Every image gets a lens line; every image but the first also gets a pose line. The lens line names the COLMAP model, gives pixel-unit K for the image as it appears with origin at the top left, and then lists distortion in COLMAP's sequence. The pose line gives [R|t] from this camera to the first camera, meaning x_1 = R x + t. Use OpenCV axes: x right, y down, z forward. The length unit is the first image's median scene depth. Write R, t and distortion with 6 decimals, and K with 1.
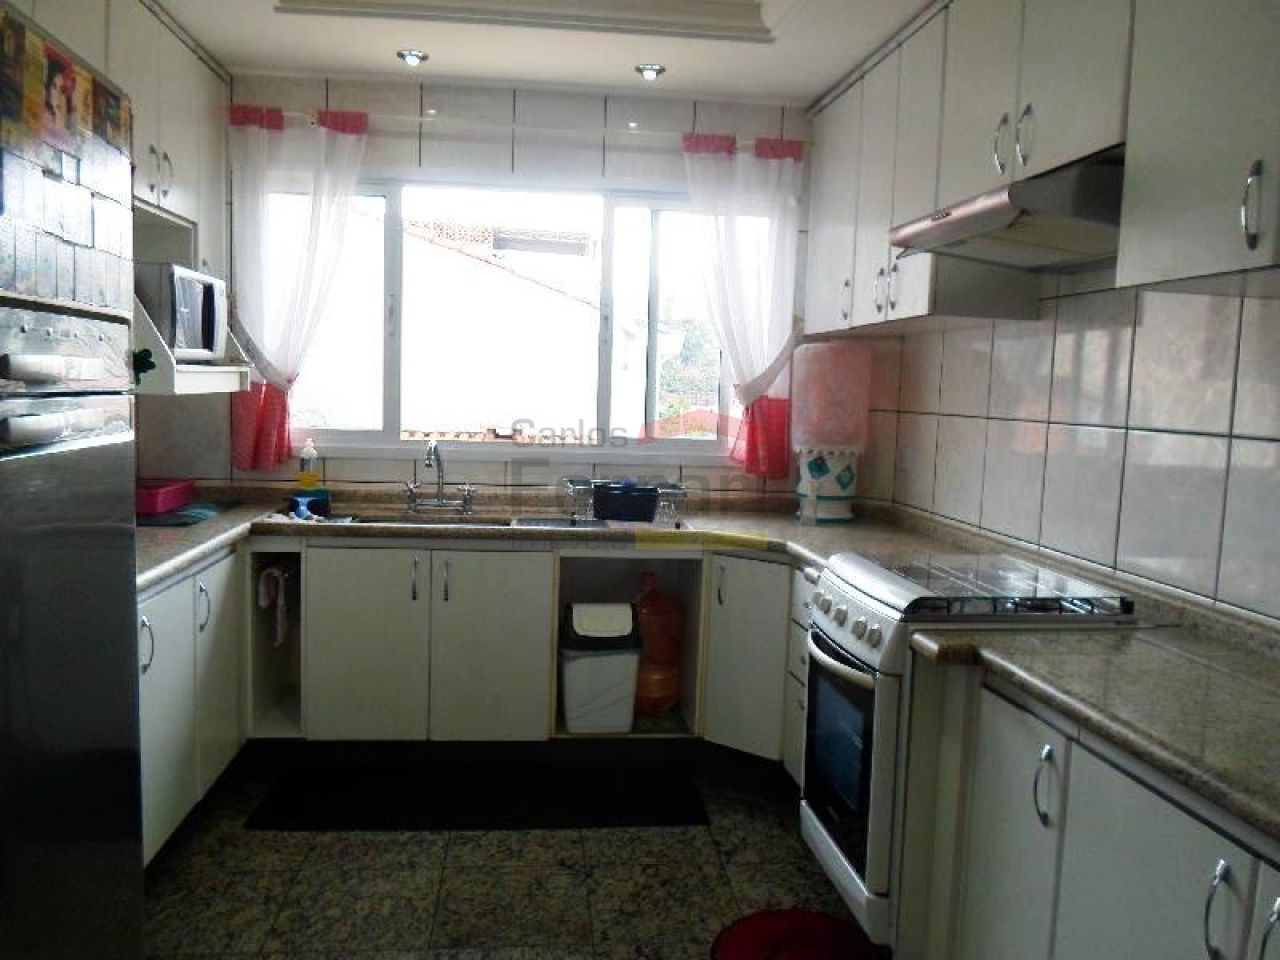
lens RADIAL K [[981.0, 0, 642.9], [0, 981.0, 471.1], [0, 0, 1]] dist [-0.028533, -0.006186]
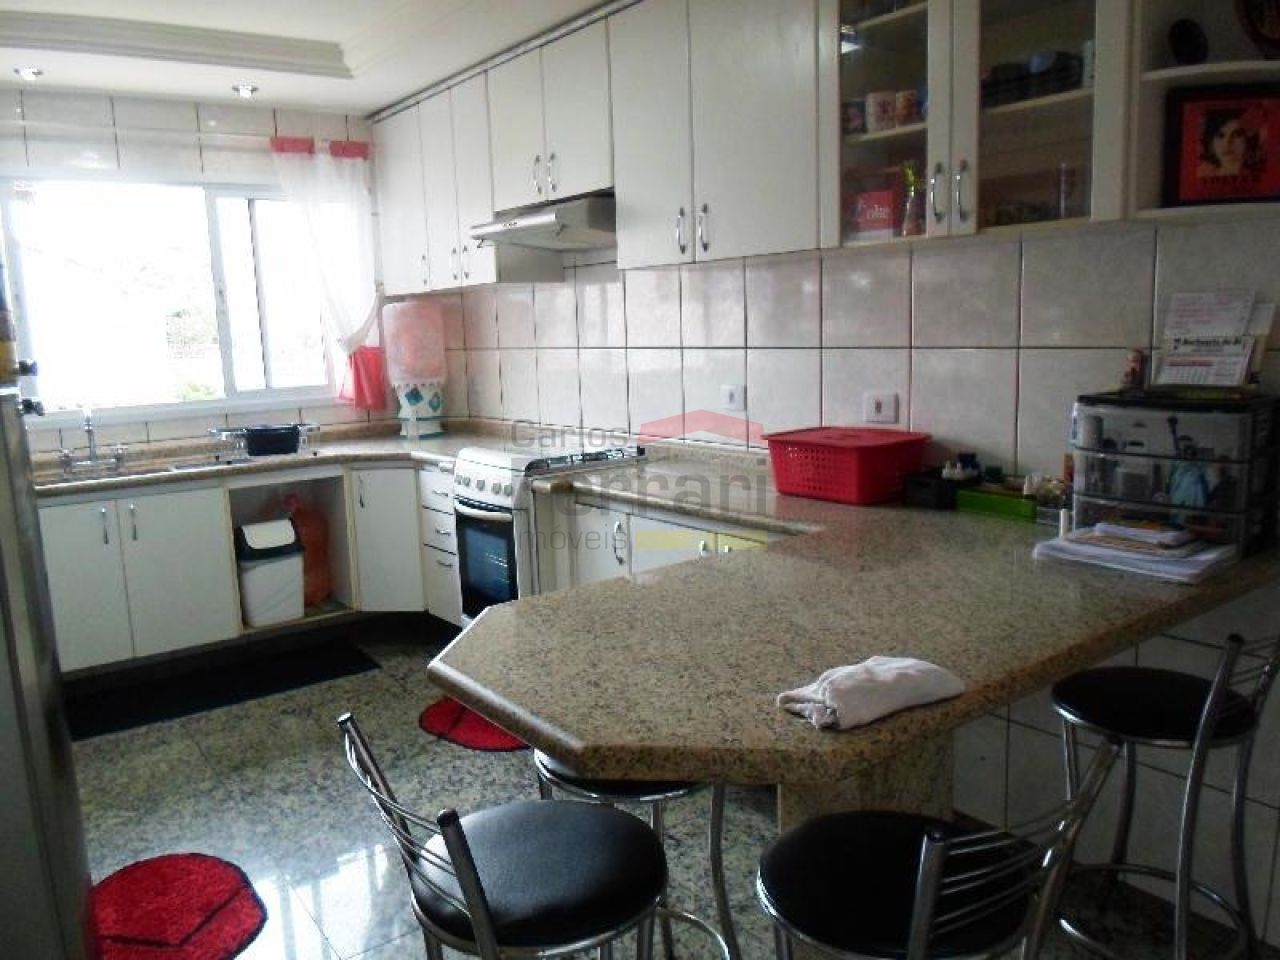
lens RADIAL K [[981.0, 0, 648.0], [0, 981.0, 481.2], [0, 0, 1]] dist [-0.028533, -0.006186]
pose [[0.866021, -0.146008, 0.478216, -0.210310], [0.109167, 0.988554, 0.104130, 0.005955], [-0.487946, -0.037973, 0.872048, -0.334232]]
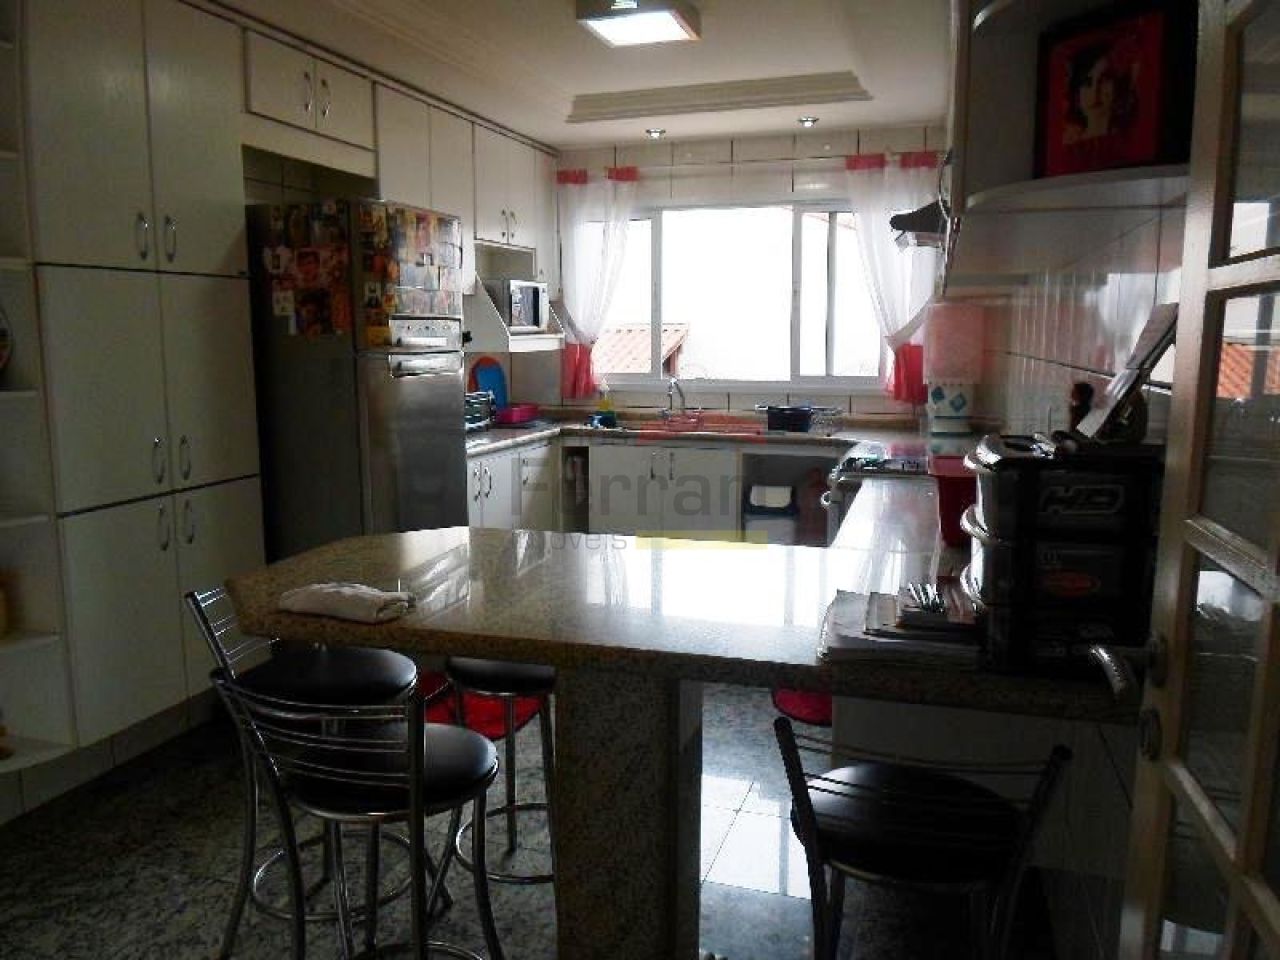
lens RADIAL K [[981.0, 0, 639.9], [0, 981.0, 473.1], [0, 0, 1]] dist [-0.028533, -0.006186]
pose [[0.905945, 0.026242, -0.422582, 0.408758], [-0.006146, 0.998787, 0.048848, 0.043727], [0.423351, -0.041657, 0.905007, -0.442801]]
